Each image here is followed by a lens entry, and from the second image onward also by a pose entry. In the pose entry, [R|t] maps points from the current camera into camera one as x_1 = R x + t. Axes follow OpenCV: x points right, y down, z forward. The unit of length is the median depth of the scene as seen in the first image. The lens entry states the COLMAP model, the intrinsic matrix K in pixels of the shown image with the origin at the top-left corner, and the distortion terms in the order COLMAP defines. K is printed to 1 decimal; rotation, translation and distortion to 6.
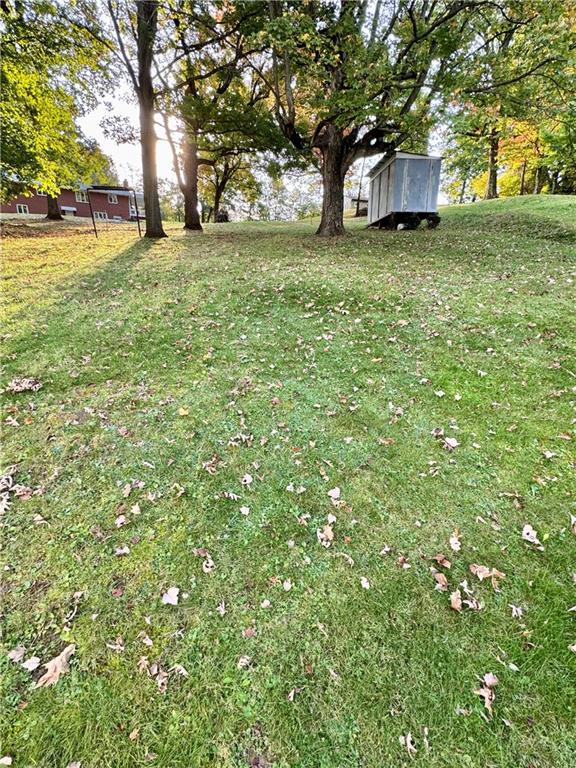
lens RADIAL K [[344.5, 0, 284.8], [0, 344.5, 380.3], [0, 0, 1]] dist [-0.000452, -0.000548]
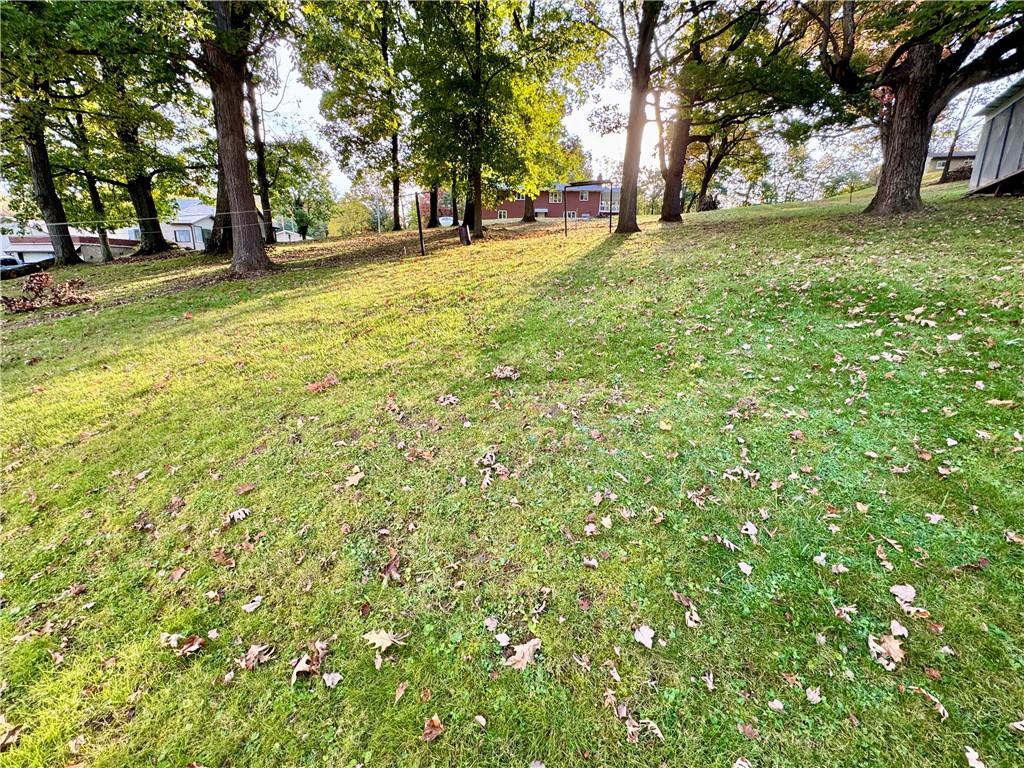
lens RADIAL K [[407.7, 0, 511.1], [0, 407.7, 387.5], [0, 0, 1]] dist [-0.001143, -0.000358]
pose [[0.848957, 0.131859, -0.511746, -0.097285], [-0.153062, 0.988216, 0.000708, 0.045965], [0.505810, 0.077728, 0.859136, -0.027798]]
